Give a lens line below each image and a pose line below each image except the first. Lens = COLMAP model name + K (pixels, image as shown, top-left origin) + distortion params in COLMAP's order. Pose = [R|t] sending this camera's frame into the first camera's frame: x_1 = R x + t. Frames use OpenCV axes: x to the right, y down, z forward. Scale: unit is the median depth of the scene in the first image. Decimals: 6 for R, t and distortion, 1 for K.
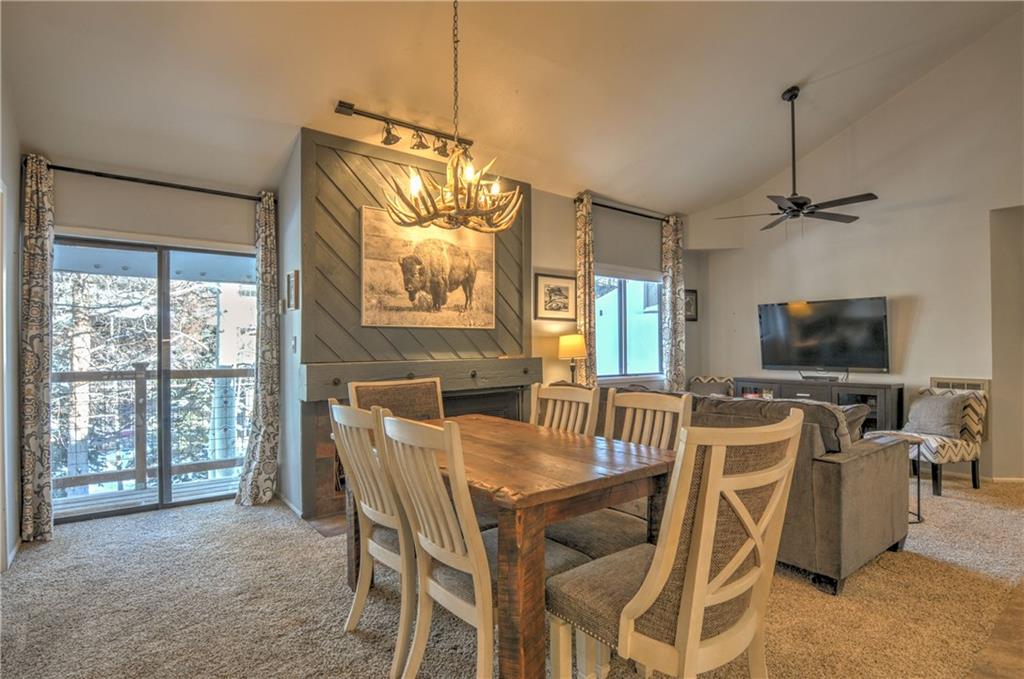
lens RADIAL K [[512.4, 0, 529.4], [0, 512.4, 342.0], [0, 0, 1]] dist [0.000046, -0.000264]
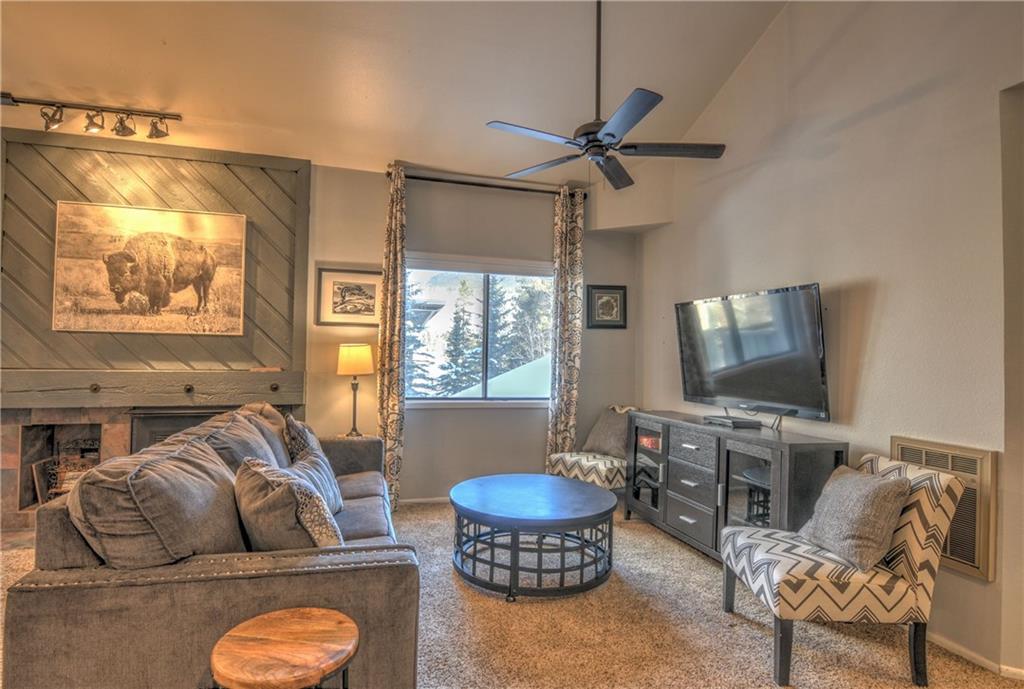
lens RADIAL K [[504.1, 0, 512.0], [0, 504.1, 344.5], [0, 0, 1]] dist [-0.018709, -0.000484]
pose [[0.924146, 0.012913, -0.381821, 0.688260], [-0.019835, 0.999702, -0.014199, -0.008449], [0.381524, 0.020695, 0.924127, 0.433101]]
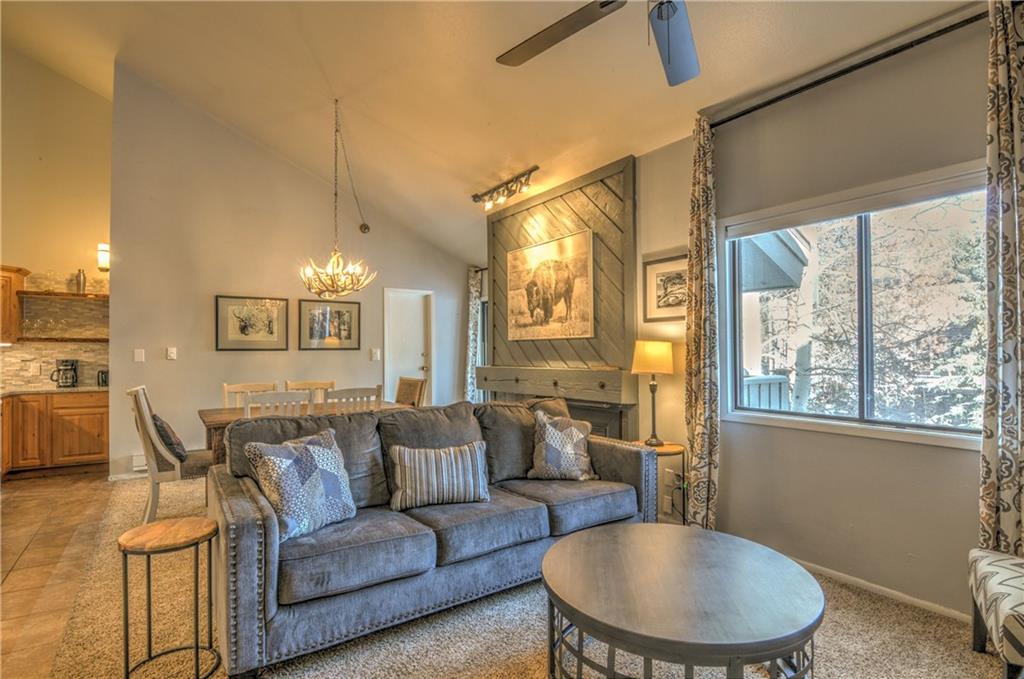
lens RADIAL K [[498.6, 0, 505.0], [0, 498.6, 346.9], [0, 0, 1]] dist [-0.000464, -0.010652]
pose [[-0.079252, -0.005717, -0.996838, 0.891931], [0.012021, 0.999905, -0.006690, -0.004172], [0.996782, -0.012513, -0.079176, 0.965589]]
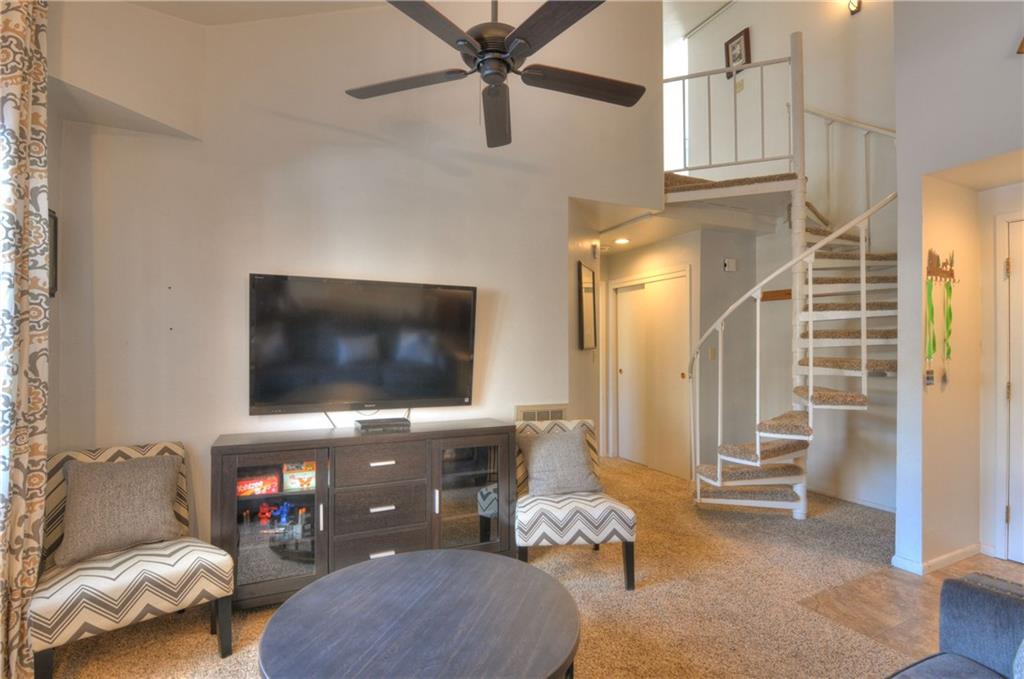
lens RADIAL K [[498.6, 0, 505.0], [0, 498.6, 346.9], [0, 0, 1]] dist [-0.000464, -0.010652]
pose [[0.258726, 0.010622, 0.965892, 0.117567], [-0.006834, 0.999935, -0.009166, -0.007941], [-0.965927, -0.004229, 0.258782, 0.924652]]
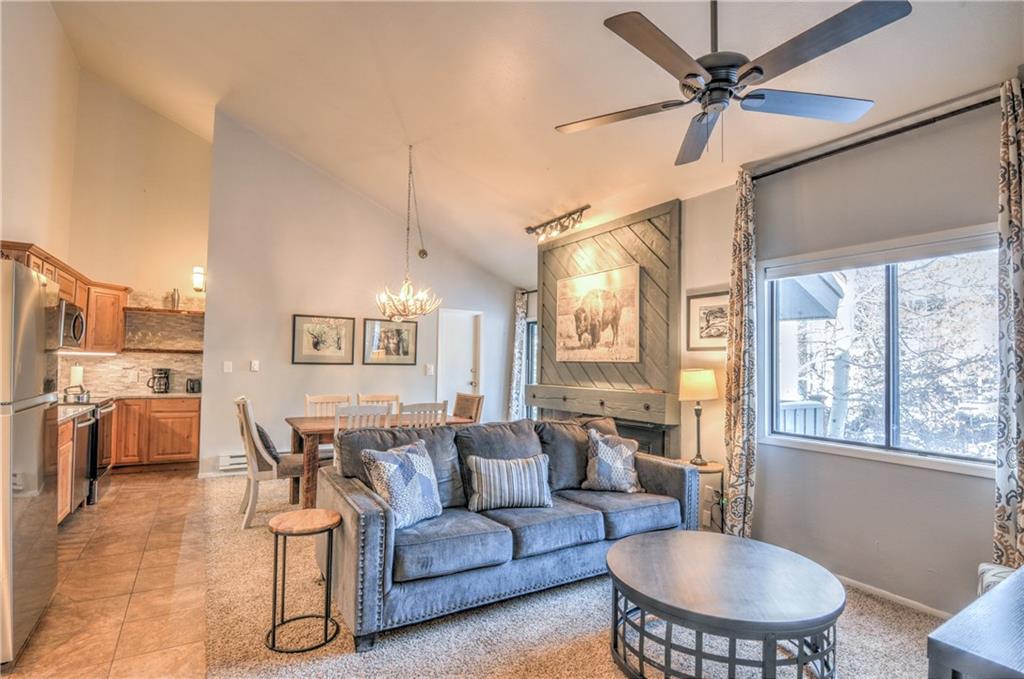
lens RADIAL K [[498.6, 0, 505.0], [0, 498.6, 346.9], [0, 0, 1]] dist [-0.000464, -0.010652]
pose [[-0.136983, -0.031641, -0.990068, 0.998440], [-0.012553, 0.999465, -0.030205, -0.023929], [0.990494, 0.008291, -0.137307, 0.925035]]
